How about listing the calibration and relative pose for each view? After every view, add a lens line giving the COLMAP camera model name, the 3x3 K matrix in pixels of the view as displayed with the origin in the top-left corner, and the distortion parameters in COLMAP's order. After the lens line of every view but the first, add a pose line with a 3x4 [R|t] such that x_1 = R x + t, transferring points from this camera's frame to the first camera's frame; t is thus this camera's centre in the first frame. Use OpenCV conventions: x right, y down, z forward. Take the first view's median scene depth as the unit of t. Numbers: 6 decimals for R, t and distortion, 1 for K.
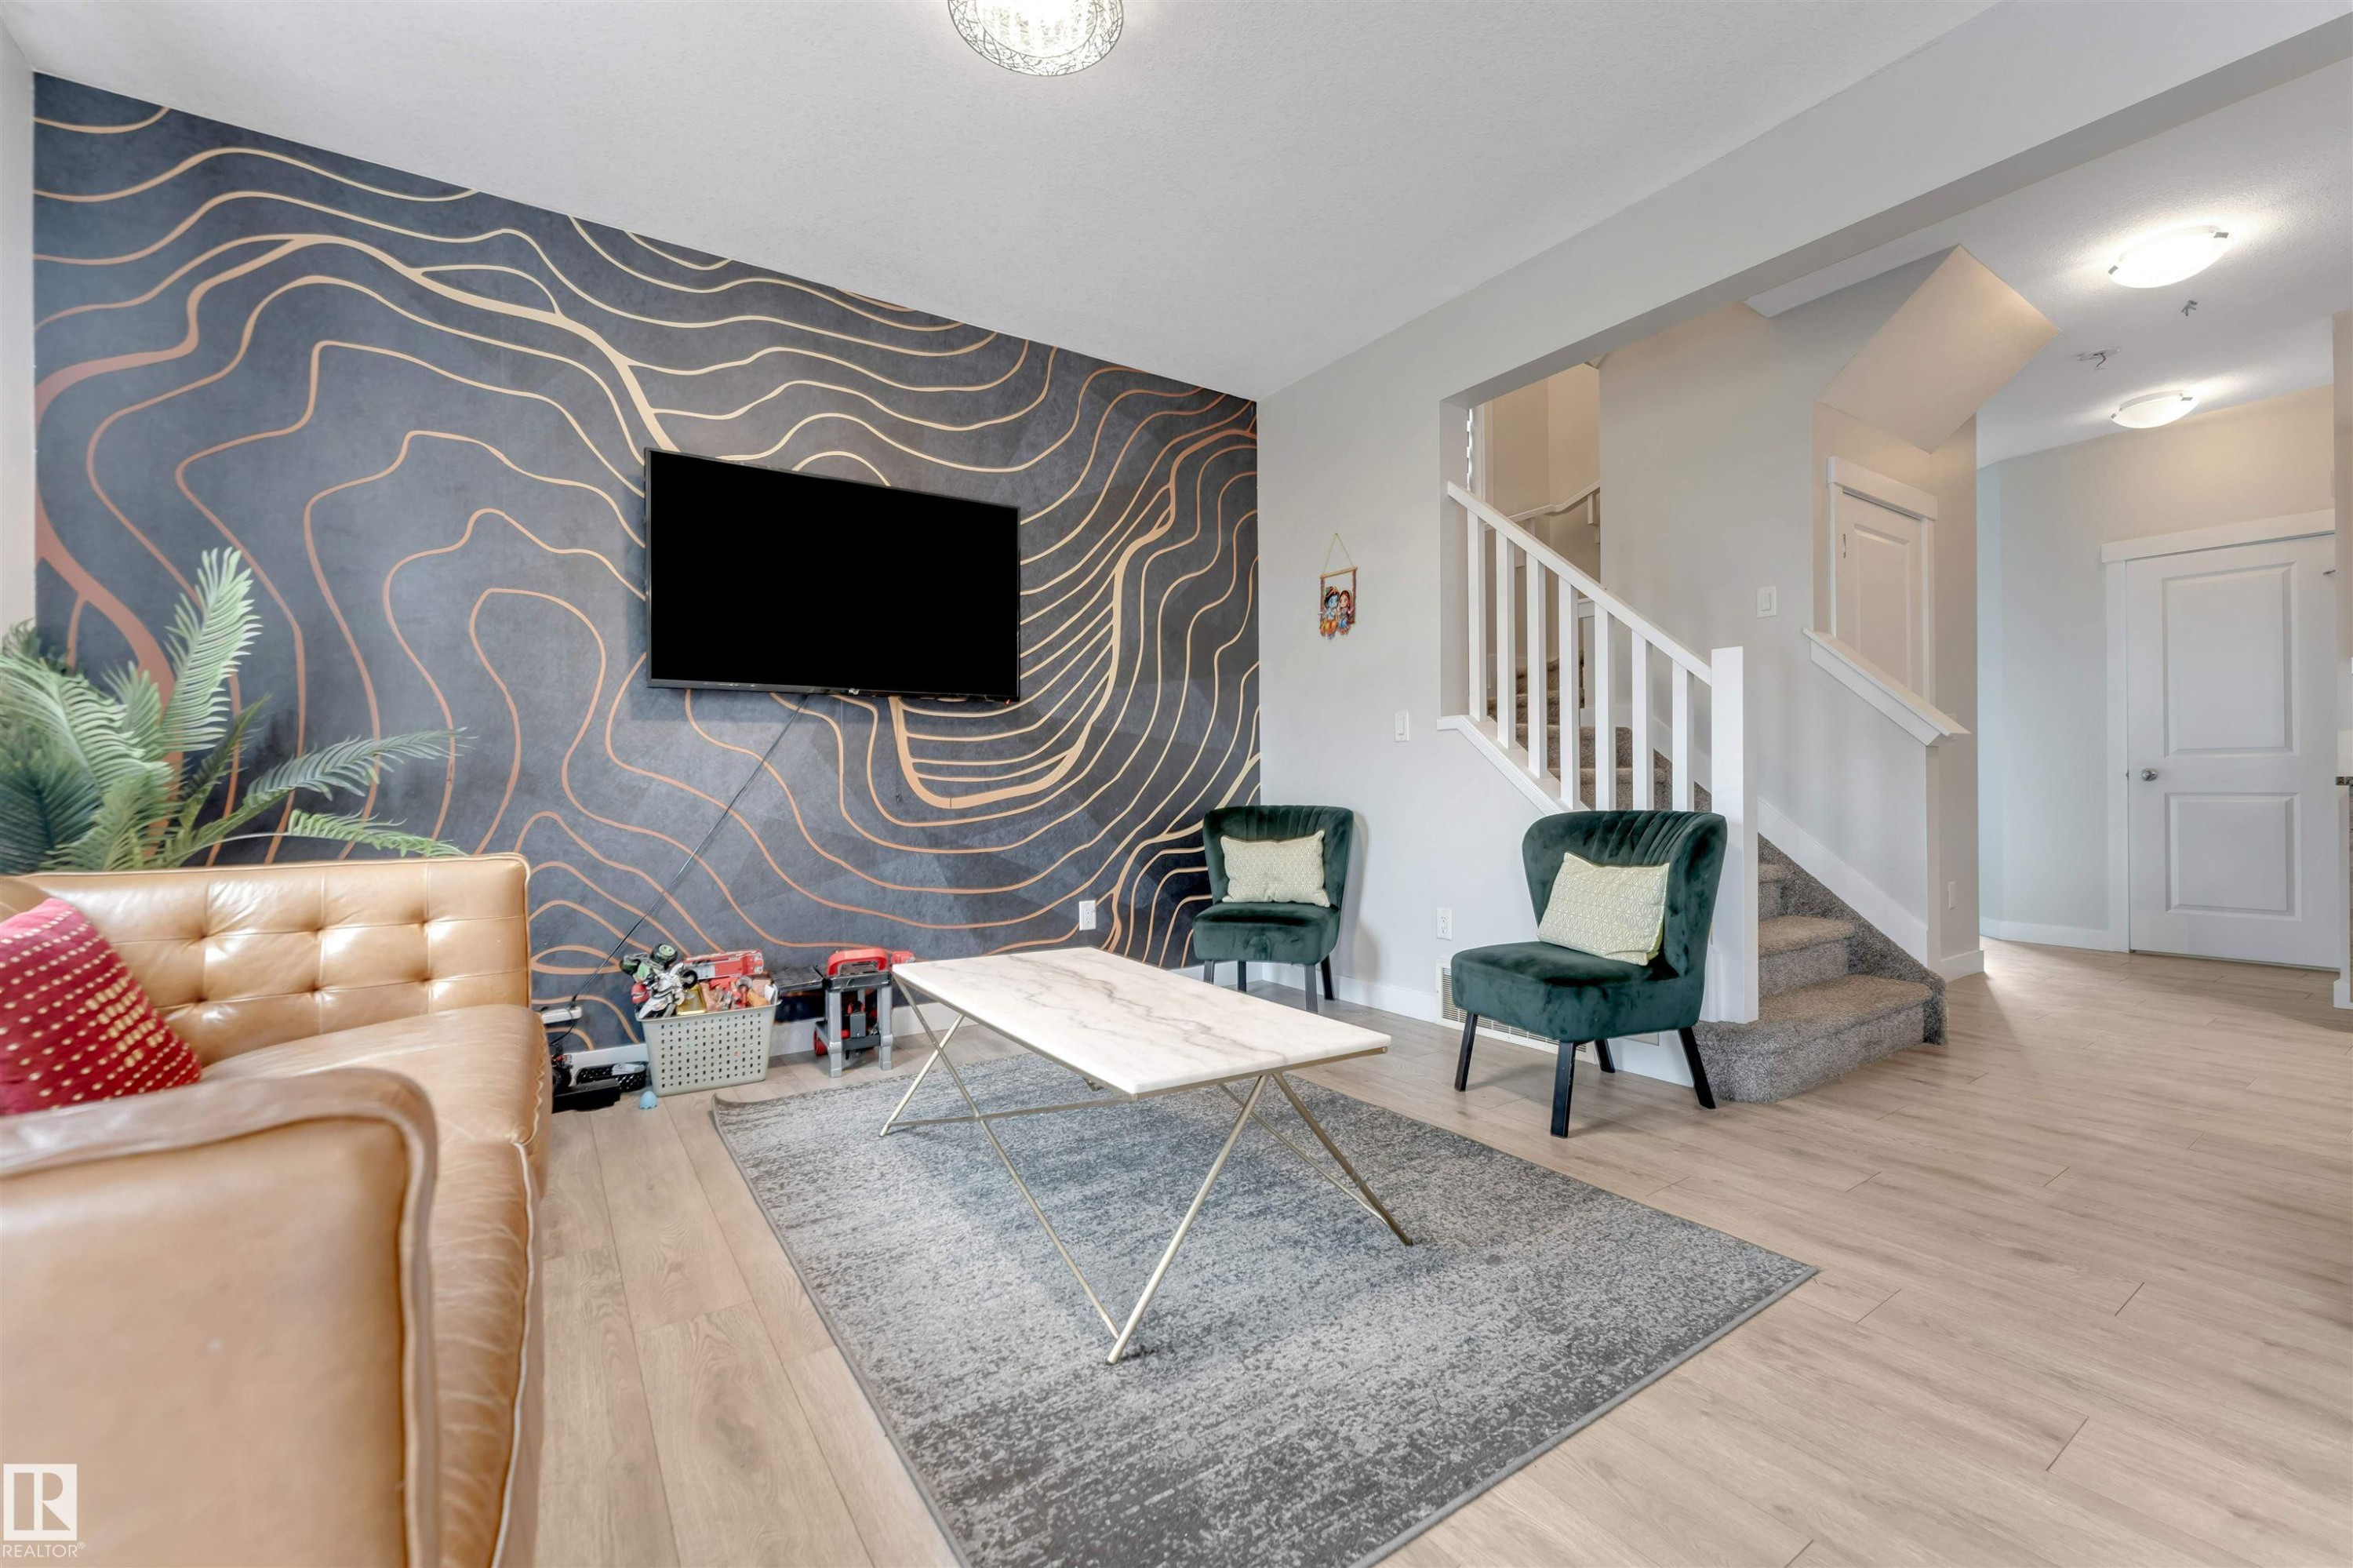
lens RADIAL K [[964.1, 0, 1176.5], [0, 964.1, 784.0], [0, 0, 1]] dist [-0.002774, -0.000299]
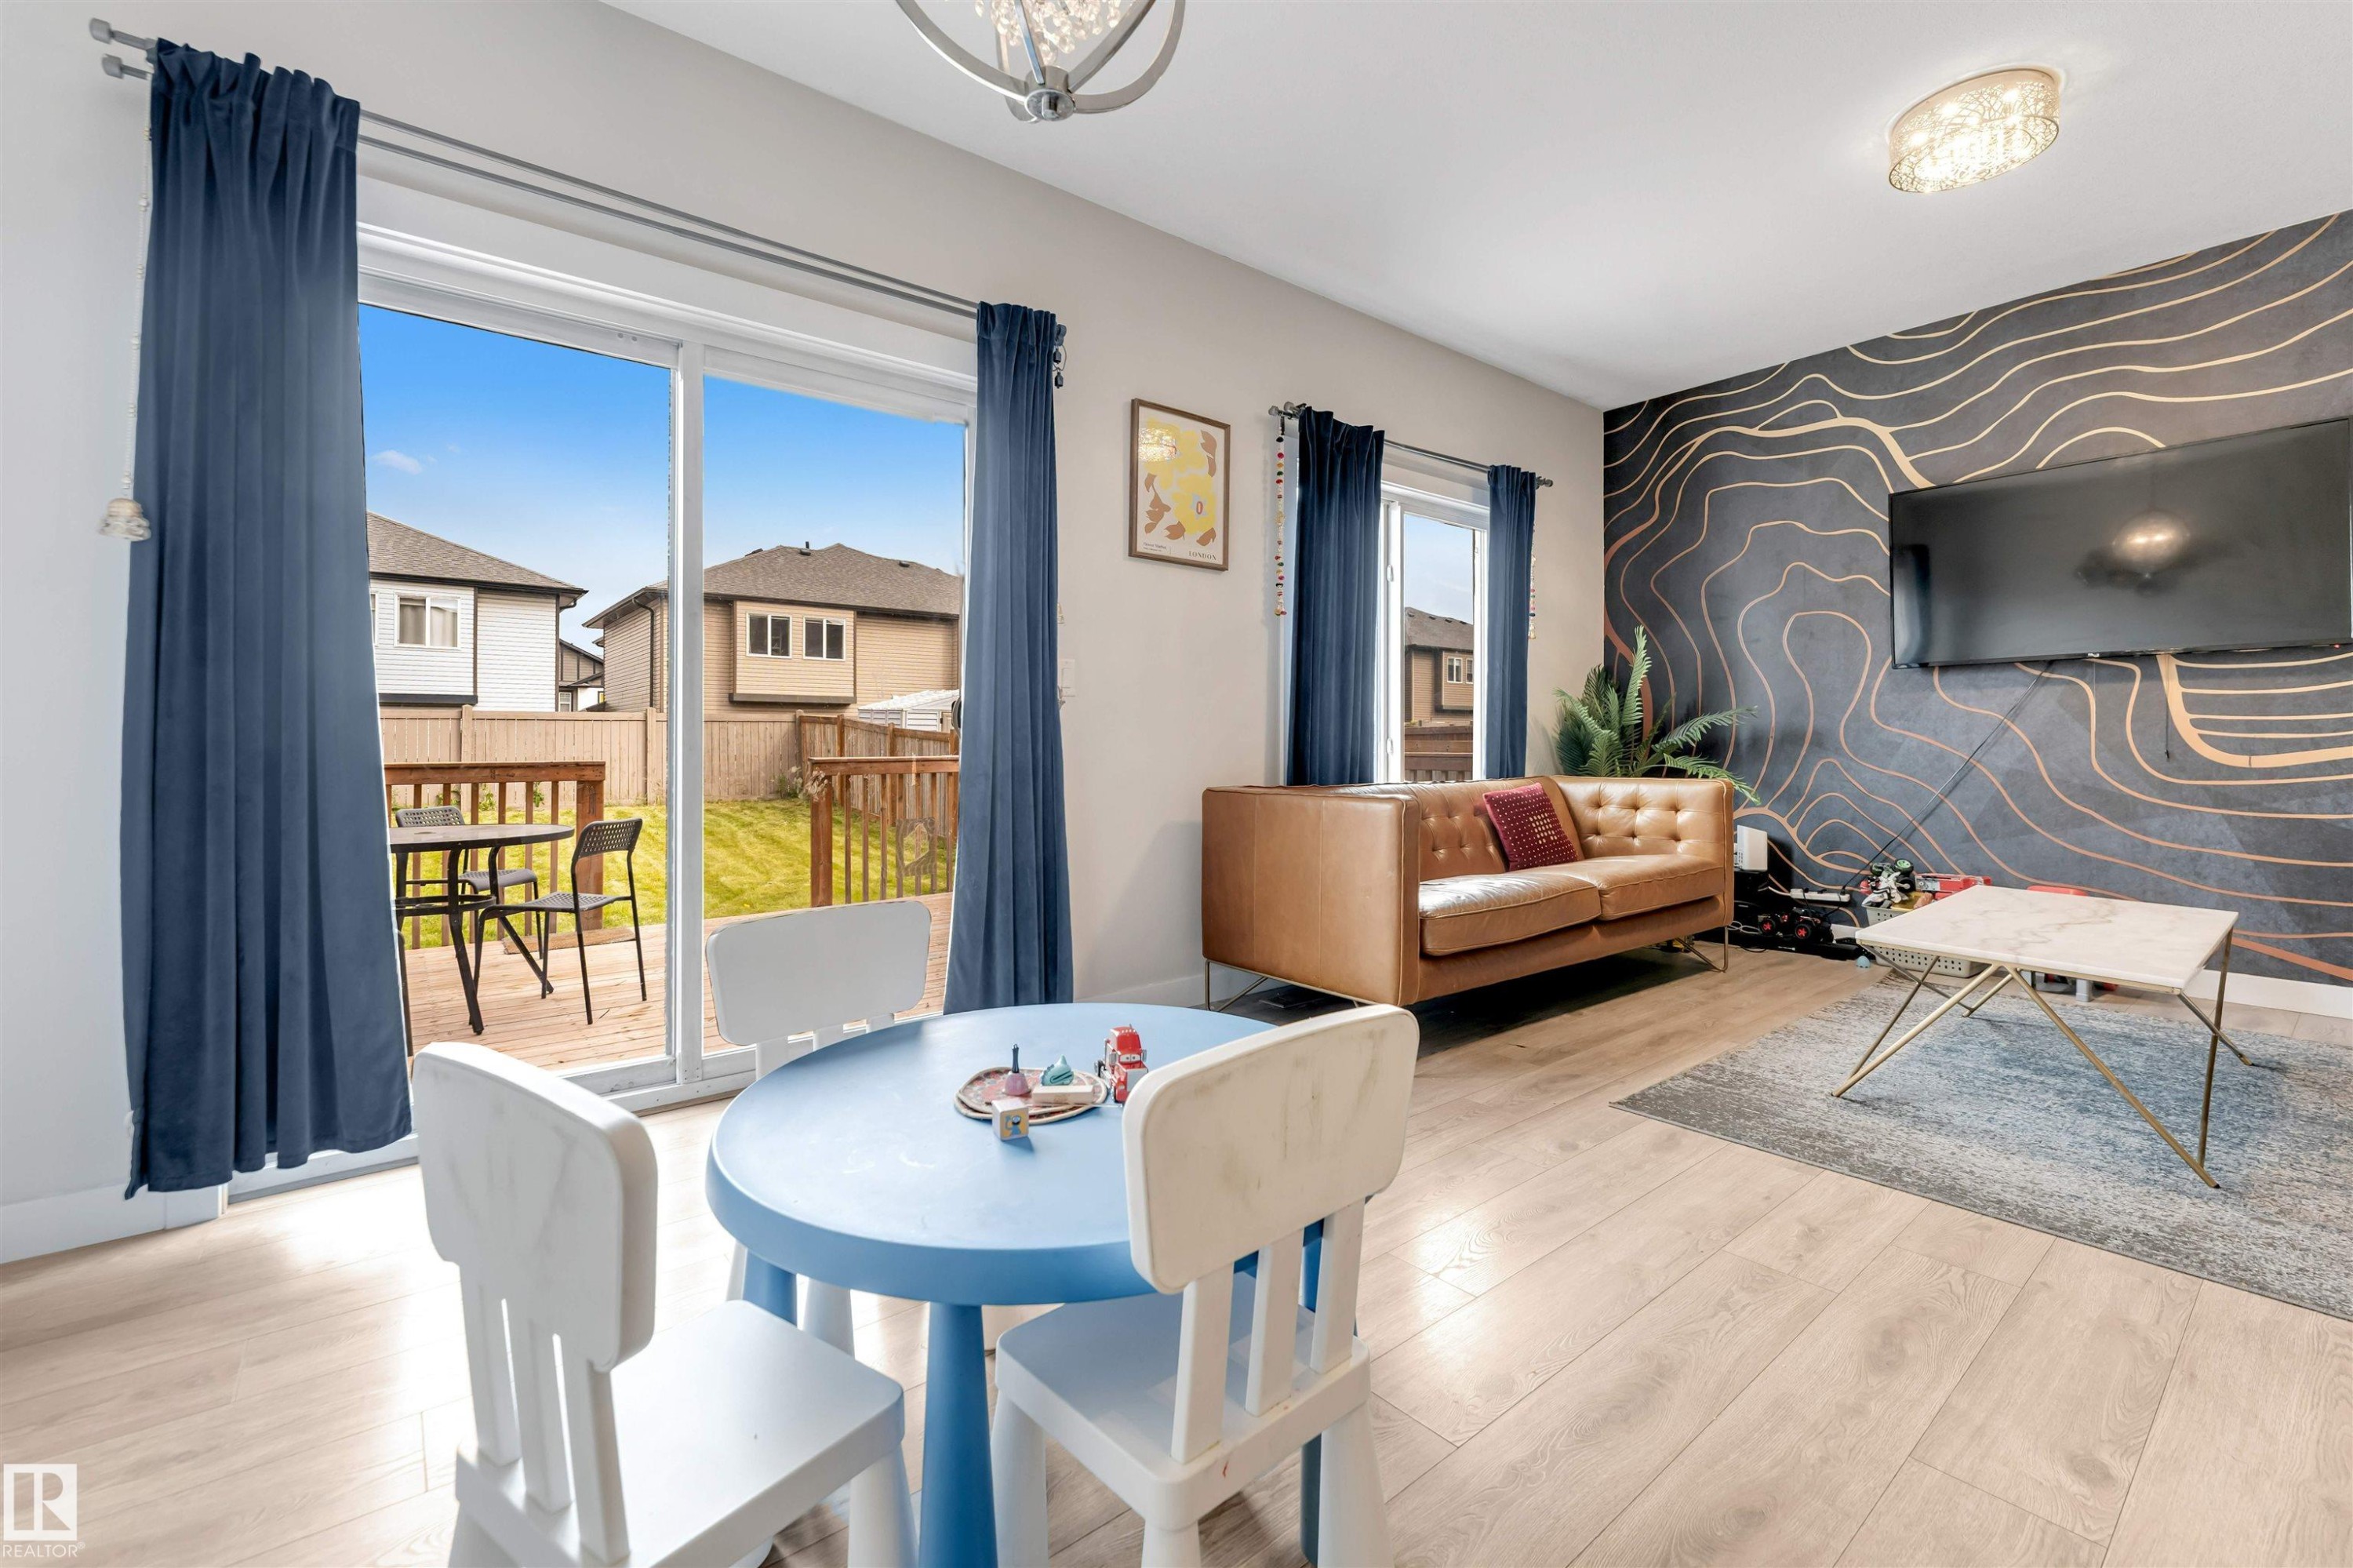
lens RADIAL K [[964.1, 0, 1176.5], [0, 964.1, 784.0], [0, 0, 1]] dist [-0.002774, -0.000299]
pose [[0.093419, 0.050935, -0.994323, 0.719639], [0.002710, 0.998674, 0.051413, -0.010689], [0.995623, -0.007498, 0.093157, -0.136727]]
